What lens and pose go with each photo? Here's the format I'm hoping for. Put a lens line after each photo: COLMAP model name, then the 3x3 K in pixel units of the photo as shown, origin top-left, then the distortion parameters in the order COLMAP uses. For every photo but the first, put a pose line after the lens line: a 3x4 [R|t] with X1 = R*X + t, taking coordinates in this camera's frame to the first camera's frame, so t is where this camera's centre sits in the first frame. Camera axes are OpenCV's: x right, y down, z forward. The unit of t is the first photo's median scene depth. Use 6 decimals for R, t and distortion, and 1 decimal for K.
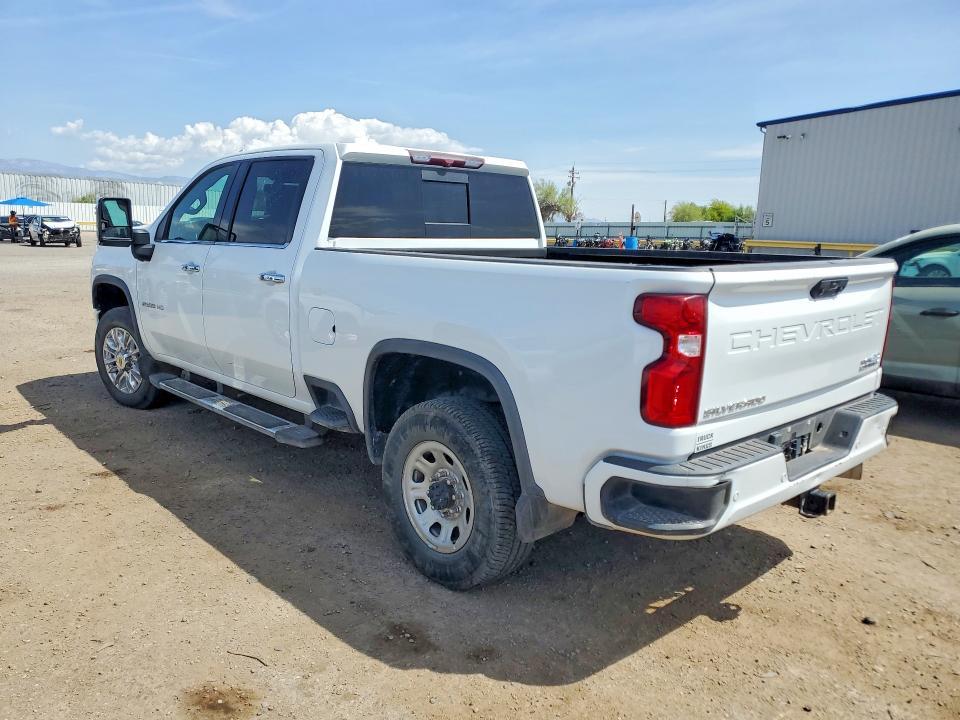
lens RADIAL K [[763.4, 0, 480.0], [0, 763.4, 360.0], [0, 0, 1]] dist [0.007006, -0.003656]
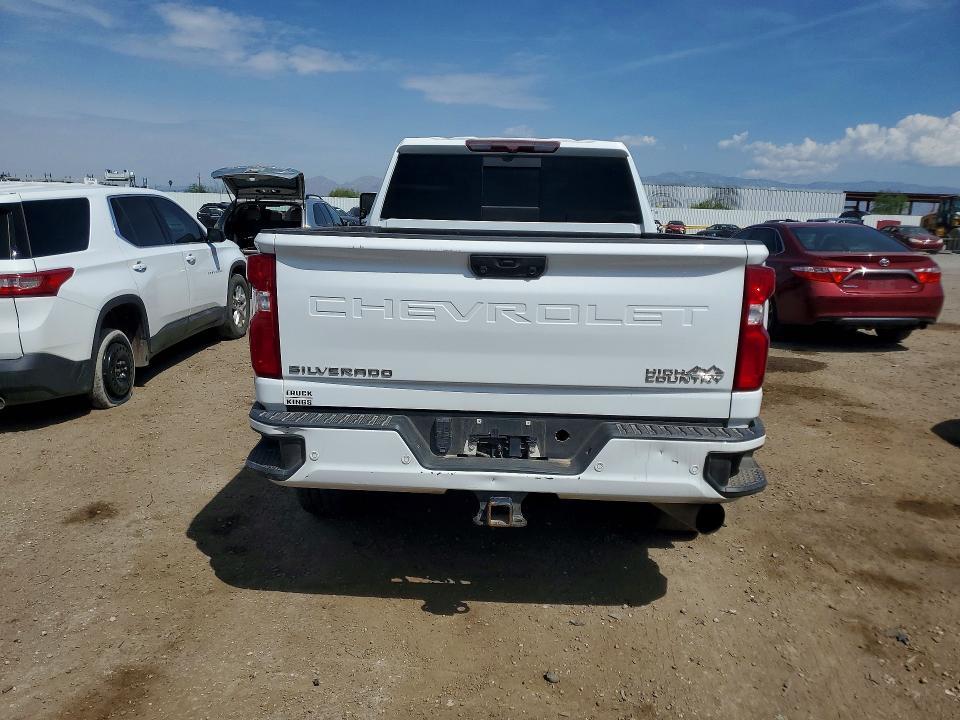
lens RADIAL K [[763.4, 0, 480.0], [0, 763.4, 360.0], [0, 0, 1]] dist [0.007006, -0.003656]
pose [[0.695248, 0.126051, -0.707631, 0.672723], [-0.131995, 0.990150, 0.046691, -0.014774], [0.706546, 0.060942, 0.705038, 0.240523]]
